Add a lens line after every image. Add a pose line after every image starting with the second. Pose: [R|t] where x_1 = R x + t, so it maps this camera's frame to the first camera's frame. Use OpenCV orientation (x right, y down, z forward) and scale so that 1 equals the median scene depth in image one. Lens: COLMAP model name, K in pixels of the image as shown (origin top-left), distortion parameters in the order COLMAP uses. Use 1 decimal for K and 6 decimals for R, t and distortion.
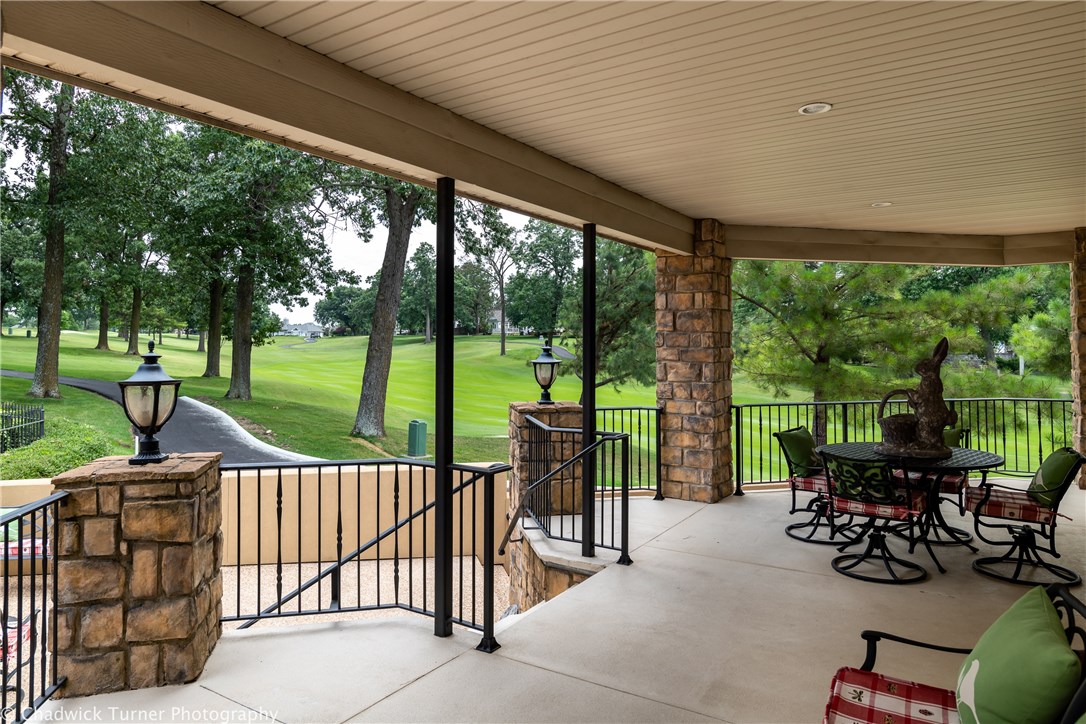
lens RADIAL K [[663.6, 0, 543.8], [0, 663.6, 357.6], [0, 0, 1]] dist [0.002370, 0.000073]
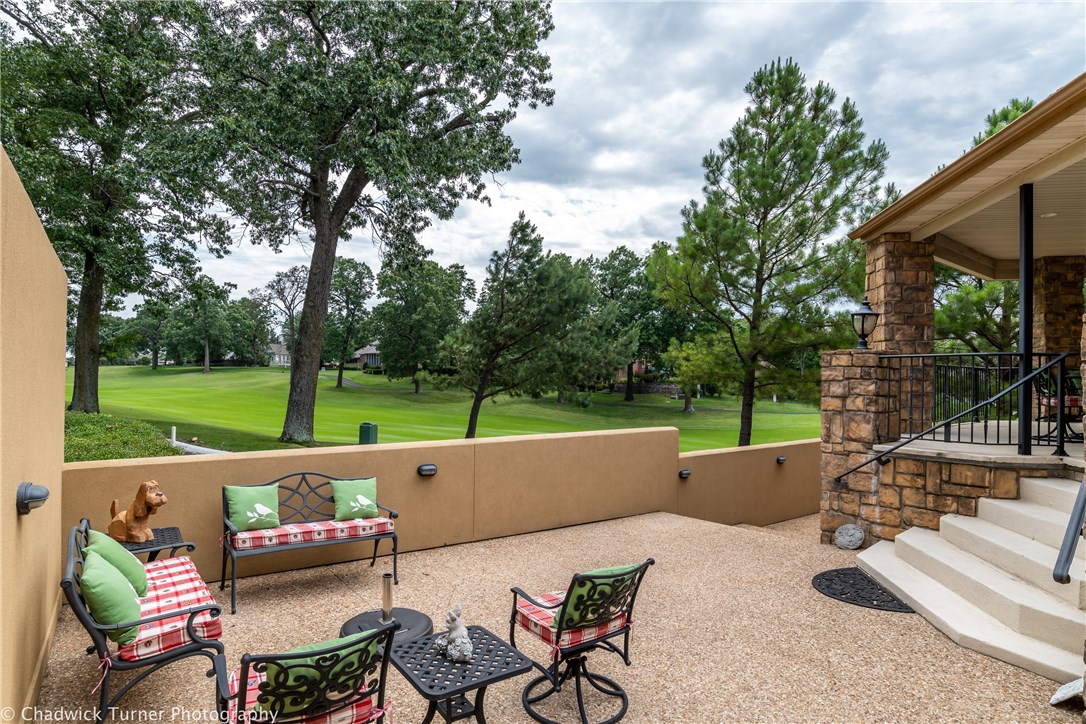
lens RADIAL K [[550.4, 0, 547.0], [0, 550.4, 390.4], [0, 0, 1]] dist [-0.018731, -0.006877]
pose [[0.915725, 0.003280, 0.401792, -0.250484], [-0.003114, 0.999995, -0.001066, 0.040052], [-0.401794, -0.000275, 0.915730, 0.096432]]
